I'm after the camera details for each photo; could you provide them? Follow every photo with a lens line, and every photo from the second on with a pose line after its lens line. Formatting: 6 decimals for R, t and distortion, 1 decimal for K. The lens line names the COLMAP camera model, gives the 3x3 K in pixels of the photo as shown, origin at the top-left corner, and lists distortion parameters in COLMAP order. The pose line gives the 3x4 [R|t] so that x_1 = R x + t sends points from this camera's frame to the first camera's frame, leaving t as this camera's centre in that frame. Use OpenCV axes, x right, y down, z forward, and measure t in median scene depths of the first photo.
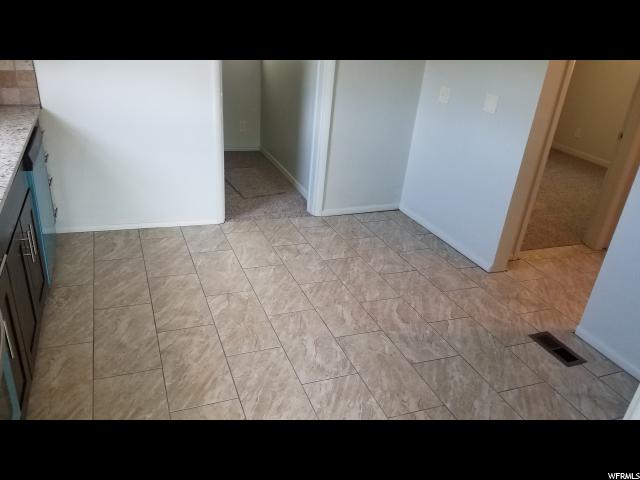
lens RADIAL K [[492.3, 0, 315.1], [0, 492.3, 259.0], [0, 0, 1]] dist [0.229062, -0.410598]
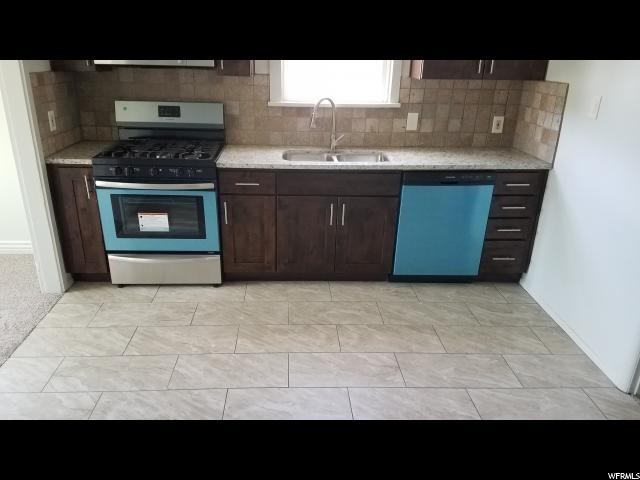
lens RADIAL K [[492.3, 0, 315.1], [0, 492.3, 259.0], [0, 0, 1]] dist [0.229062, -0.410598]
pose [[-0.324610, 0.283472, -0.902370, 0.377485], [-0.466468, 0.781963, 0.413450, -0.230806], [0.822822, 0.555137, -0.121603, 0.540255]]
